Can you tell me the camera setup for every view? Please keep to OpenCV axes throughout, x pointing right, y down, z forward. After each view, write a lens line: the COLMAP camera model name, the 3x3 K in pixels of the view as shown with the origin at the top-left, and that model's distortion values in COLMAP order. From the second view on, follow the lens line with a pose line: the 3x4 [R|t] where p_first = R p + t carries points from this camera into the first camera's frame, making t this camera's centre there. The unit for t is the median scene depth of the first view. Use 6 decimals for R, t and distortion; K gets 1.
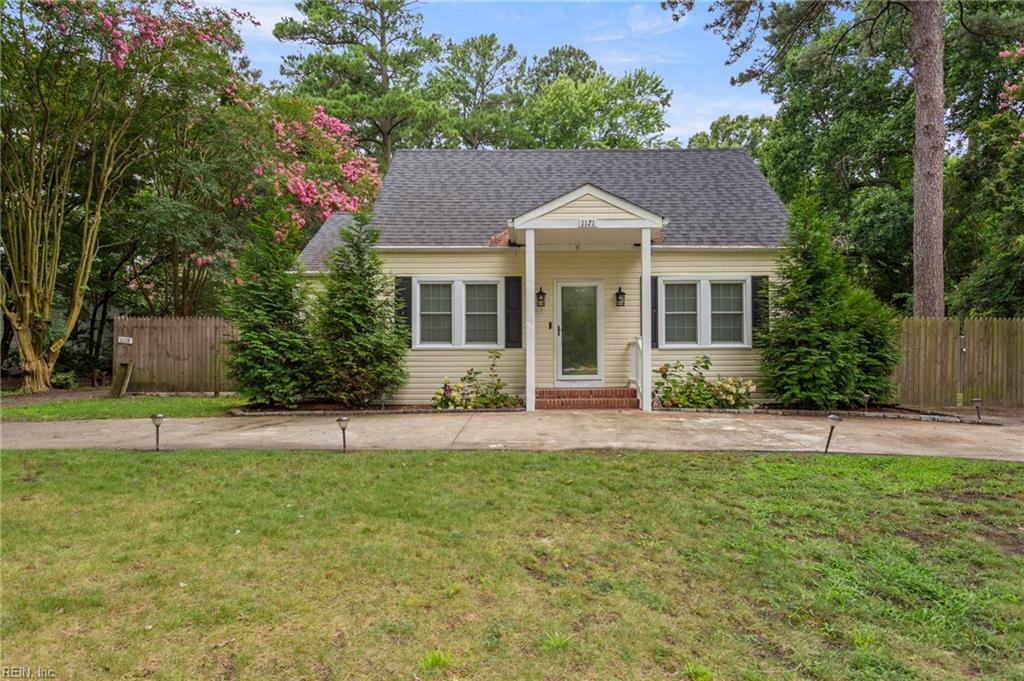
lens RADIAL K [[607.1, 0, 513.6], [0, 607.1, 348.9], [0, 0, 1]] dist [-0.004426, 0.002041]
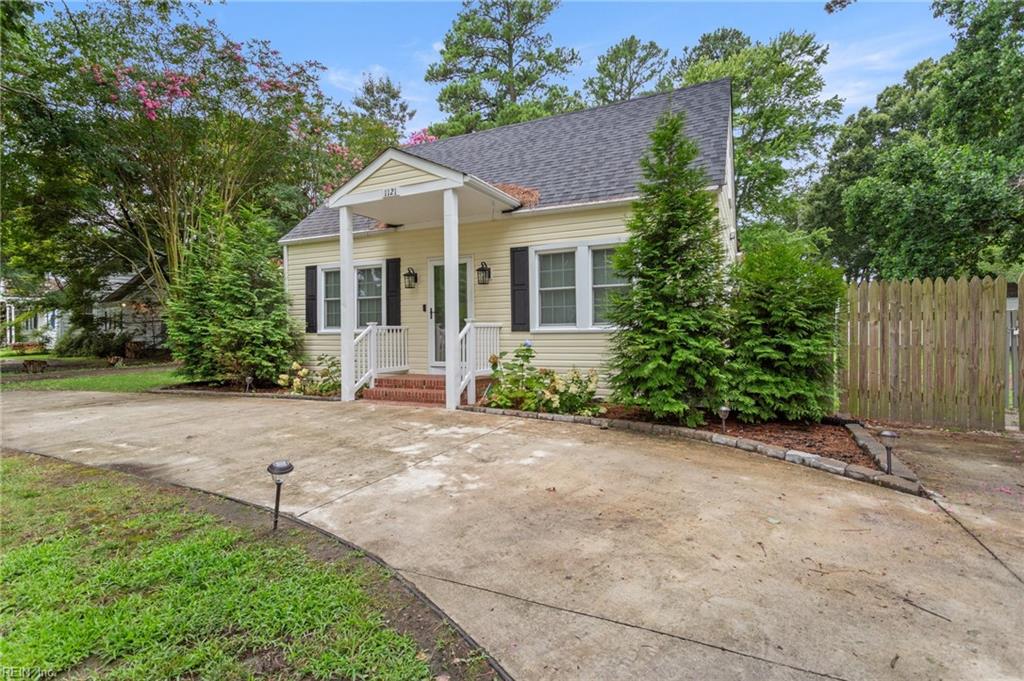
lens RADIAL K [[486.1, 0, 505.4], [0, 486.1, 329.8], [0, 0, 1]] dist [0.001034, 0.001135]
pose [[0.899243, -0.005868, -0.437410, 0.500253], [0.012034, 0.999863, 0.011327, -0.011502], [0.437283, -0.015450, 0.899191, 0.373236]]
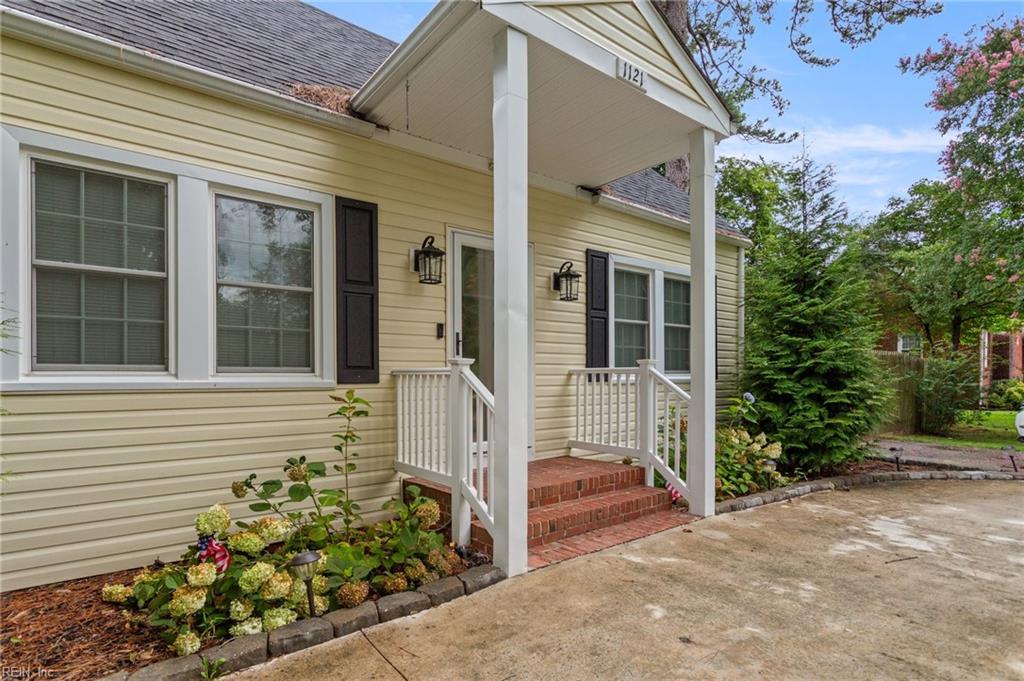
lens RADIAL K [[538.3, 0, 524.7], [0, 538.3, 372.7], [0, 0, 1]] dist [0.012927, 0.001763]
pose [[0.769995, 0.004318, 0.638036, -0.137922], [-0.001467, 0.999986, -0.004998, -0.006912], [-0.638049, 0.002913, 0.769991, 0.662429]]
